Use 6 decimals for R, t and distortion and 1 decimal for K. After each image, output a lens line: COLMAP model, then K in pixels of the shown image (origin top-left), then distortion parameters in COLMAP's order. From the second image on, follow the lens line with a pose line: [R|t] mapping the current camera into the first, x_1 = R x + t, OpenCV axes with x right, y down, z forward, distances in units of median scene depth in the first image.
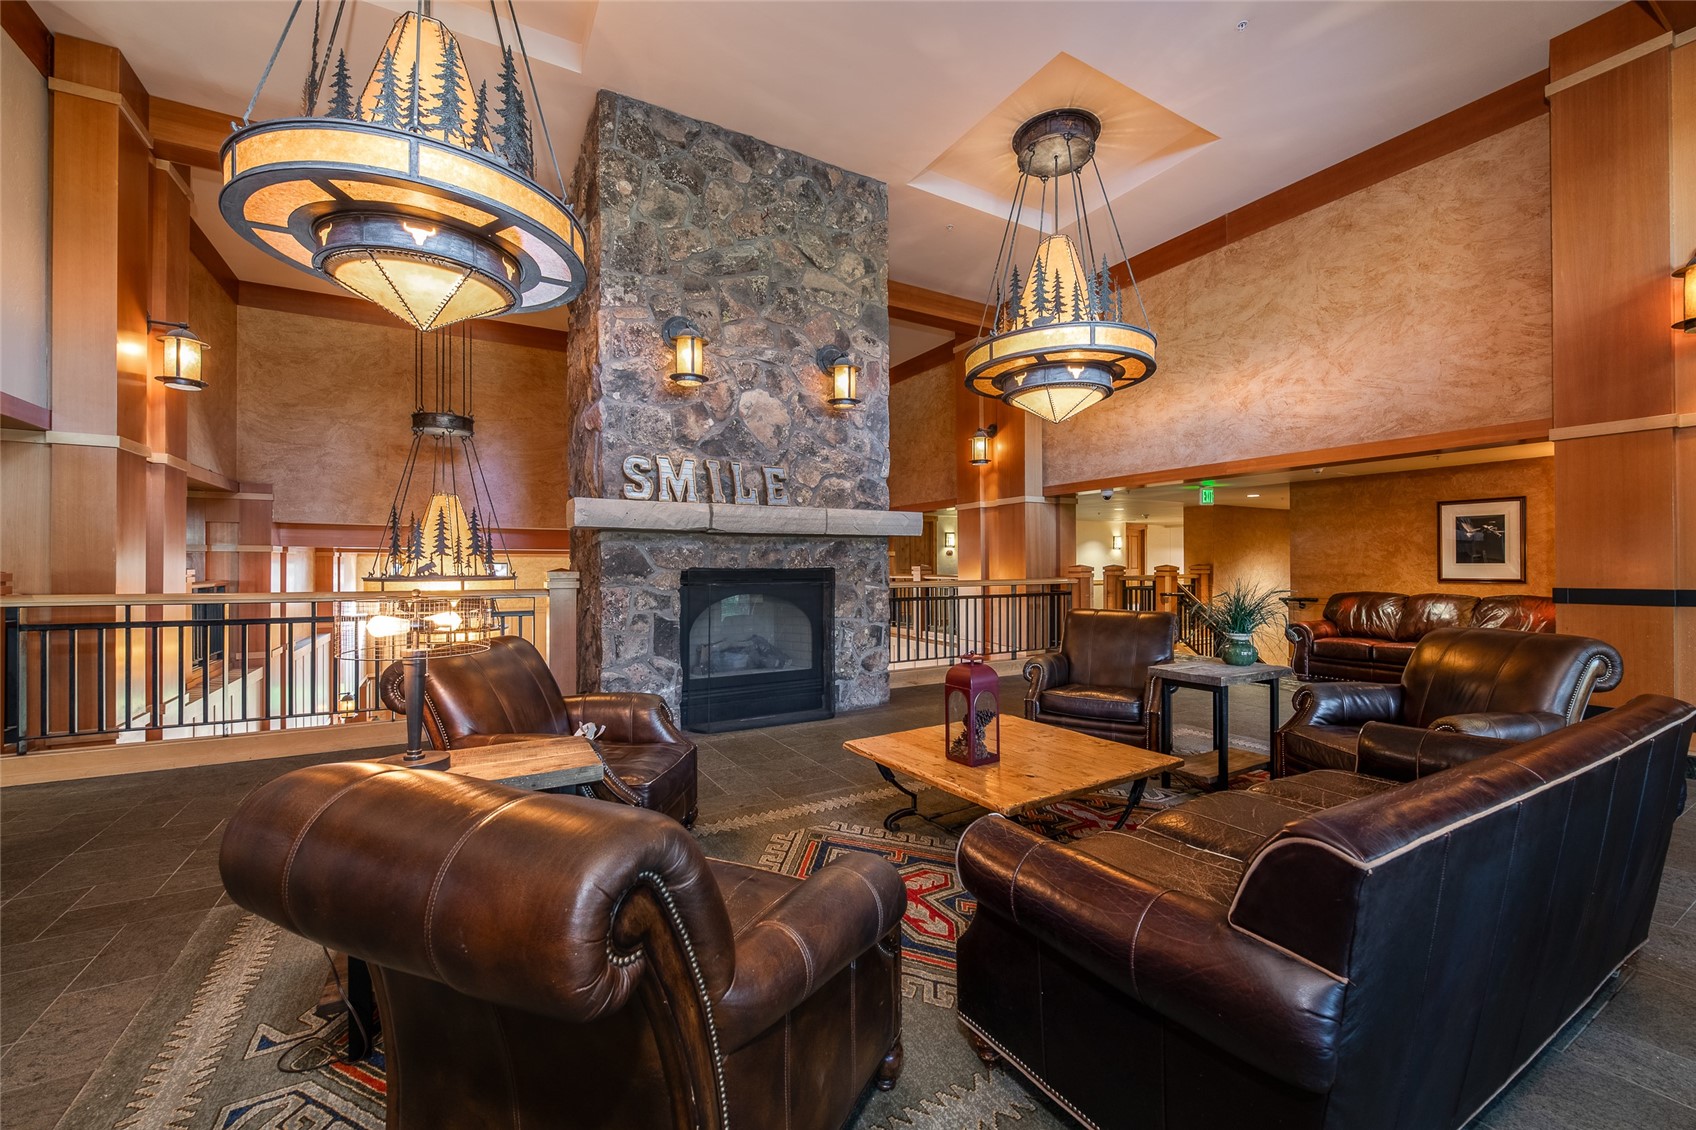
lens RADIAL K [[681.5, 0, 851.0], [0, 681.5, 563.6], [0, 0, 1]] dist [-0.000483, -0.000153]
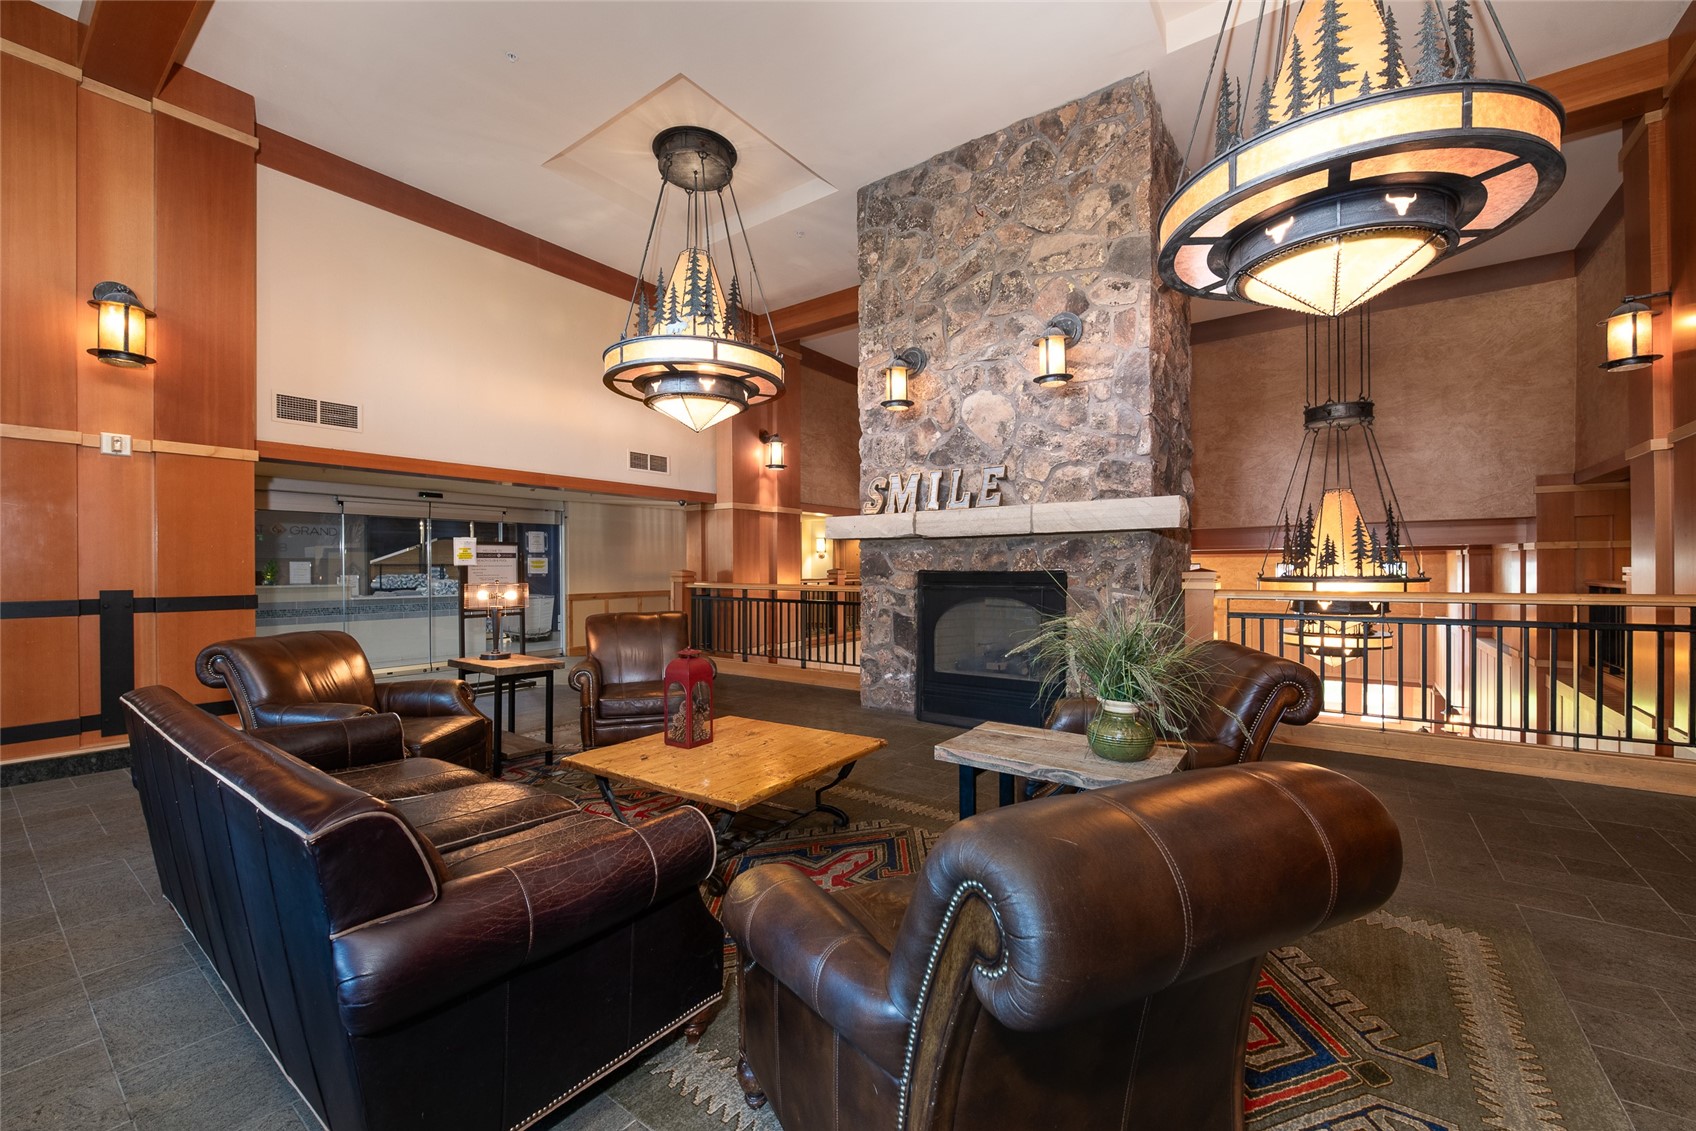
lens RADIAL K [[681.5, 0, 849.9], [0, 681.5, 572.4], [0, 0, 1]] dist [-0.000483, -0.000153]
pose [[0.396686, 0.005689, -0.917937, 0.708839], [0.005791, 0.999945, 0.008700, -0.000572], [0.917936, -0.008767, 0.396631, 0.432768]]
